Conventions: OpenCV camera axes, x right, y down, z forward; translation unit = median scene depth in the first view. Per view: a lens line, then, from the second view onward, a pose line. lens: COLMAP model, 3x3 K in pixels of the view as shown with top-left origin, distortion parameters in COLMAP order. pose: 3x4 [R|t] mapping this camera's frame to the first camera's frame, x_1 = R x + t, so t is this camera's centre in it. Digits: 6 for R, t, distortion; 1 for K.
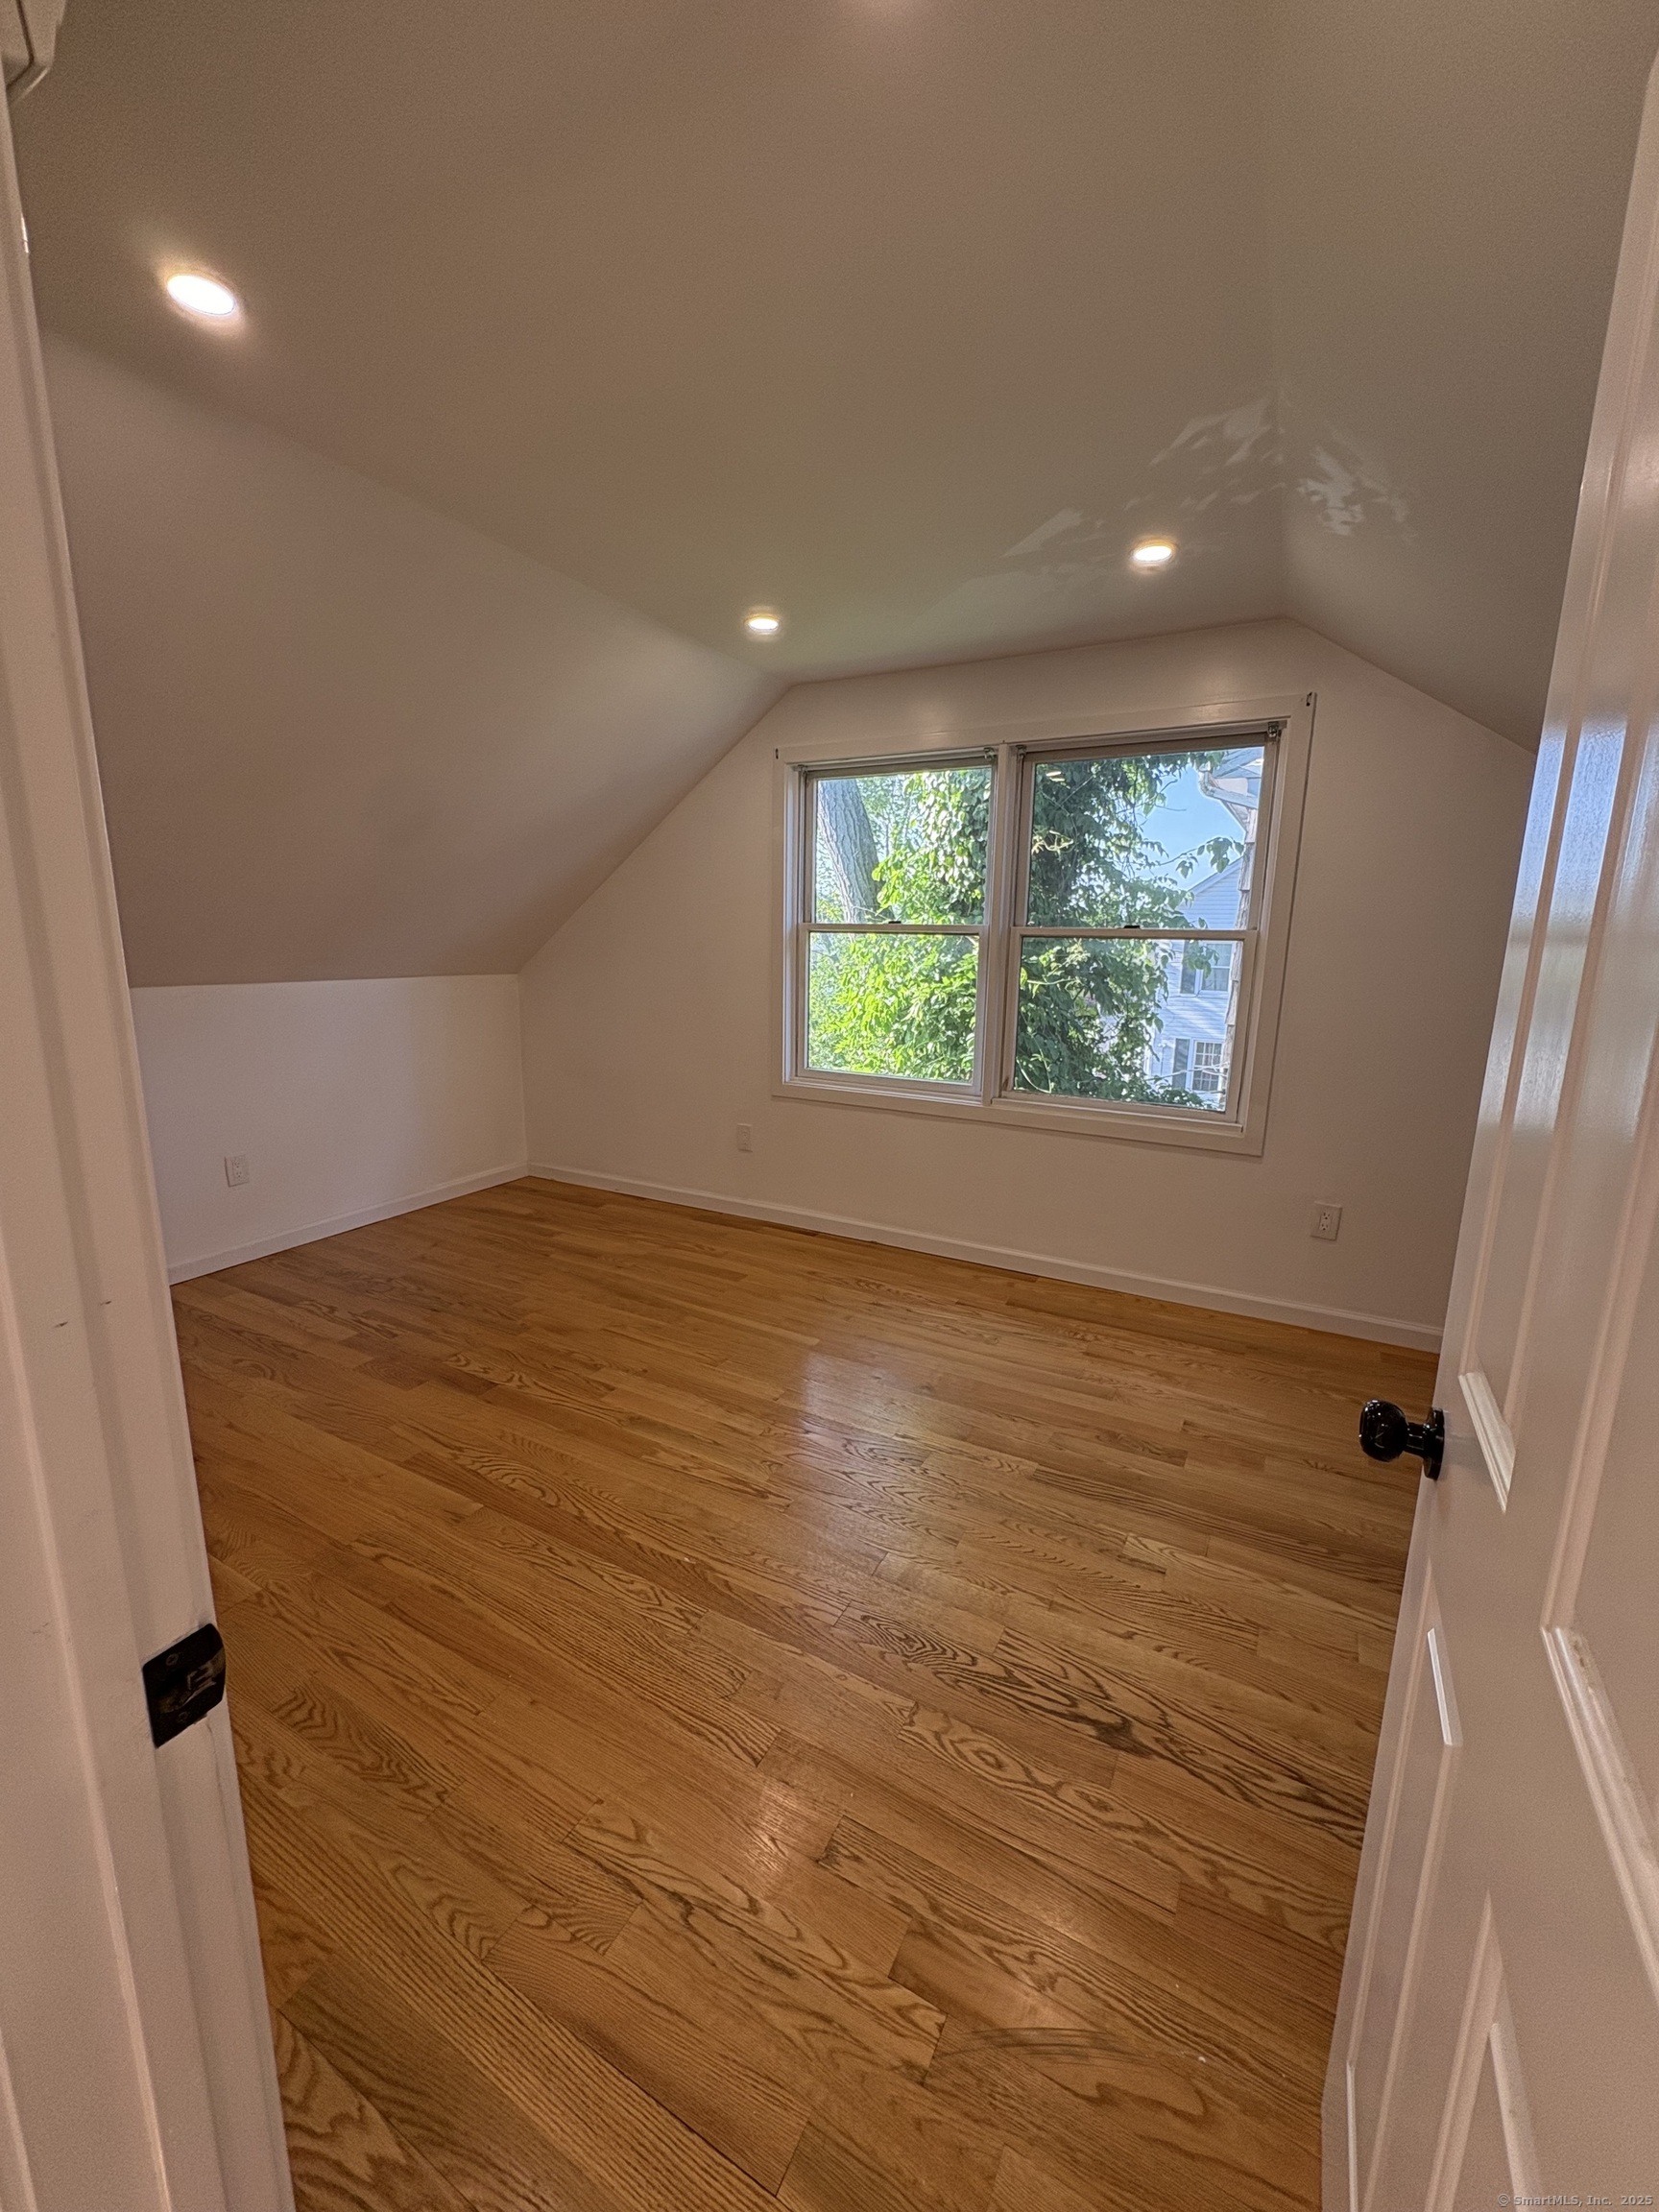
lens RADIAL K [[882.4, 0, 826.0], [0, 882.4, 1108.3], [0, 0, 1]] dist [-0.000177, -0.000186]
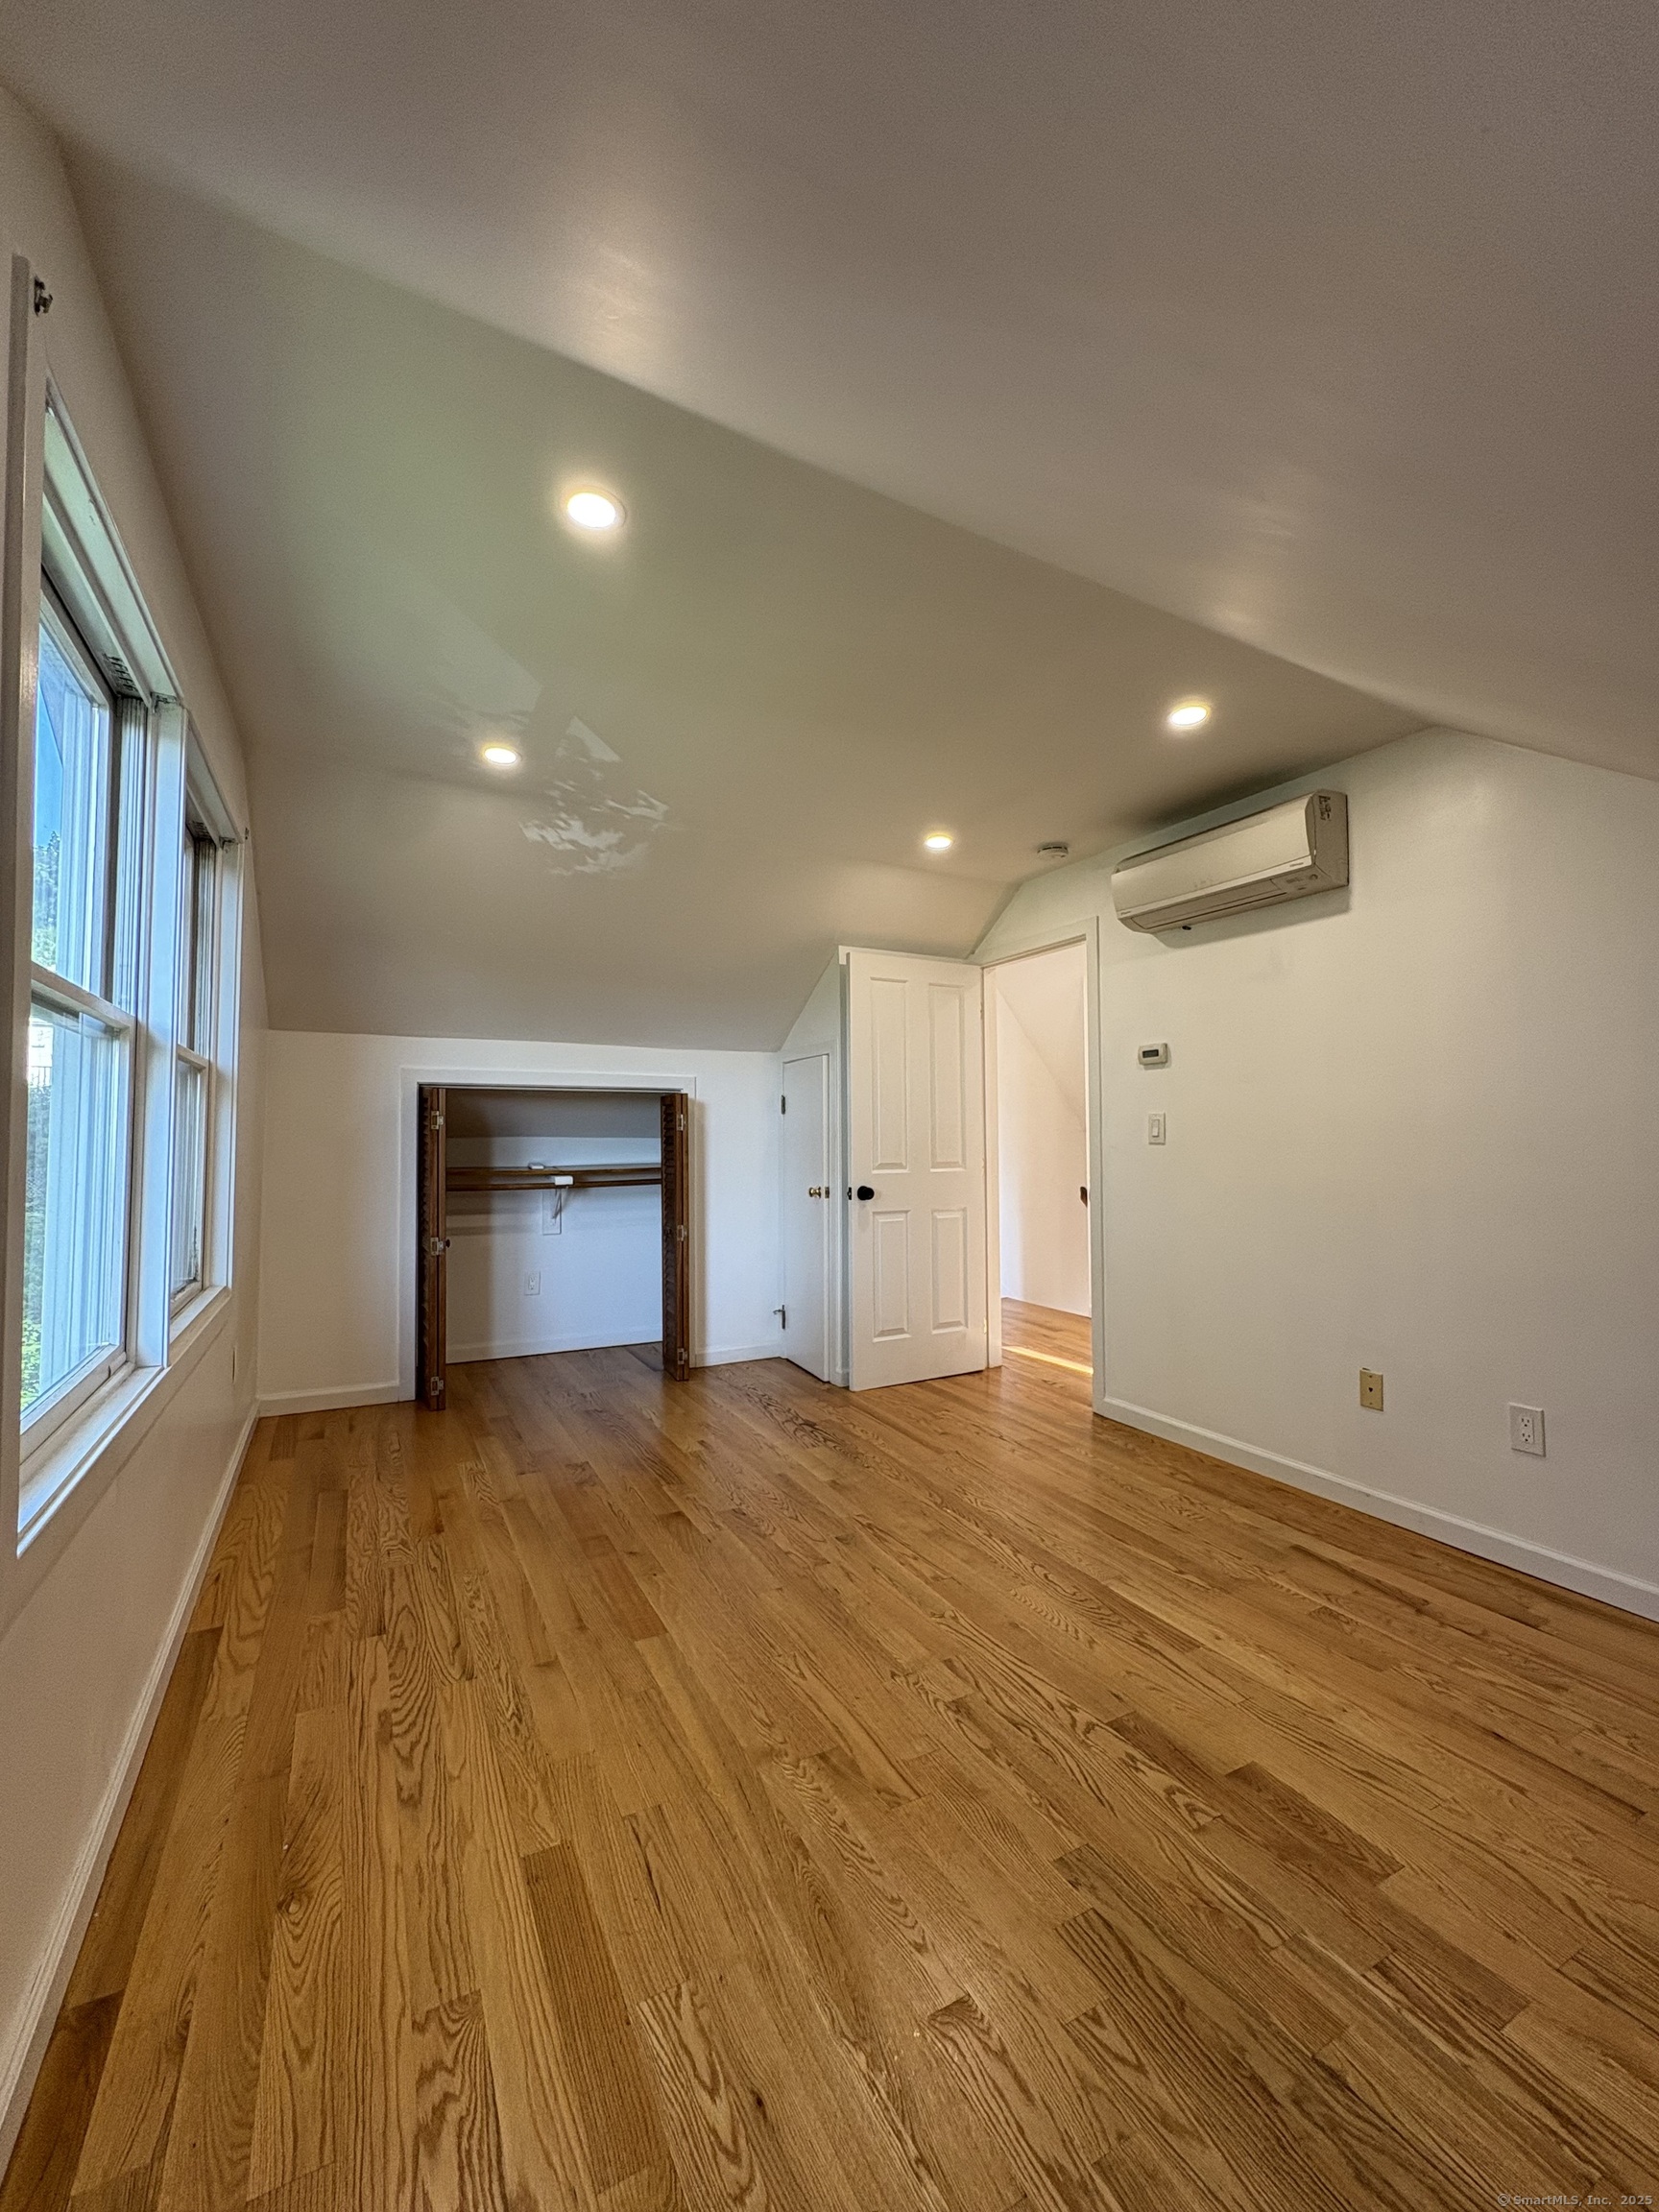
lens RADIAL K [[882.4, 0, 828.1], [0, 882.4, 1099.1], [0, 0, 1]] dist [-0.000177, -0.000186]
pose [[-0.841700, 0.008280, 0.539882, -0.540293], [0.092359, 0.987354, 0.128849, -0.238481], [-0.531988, 0.158316, -0.831820, 1.538000]]
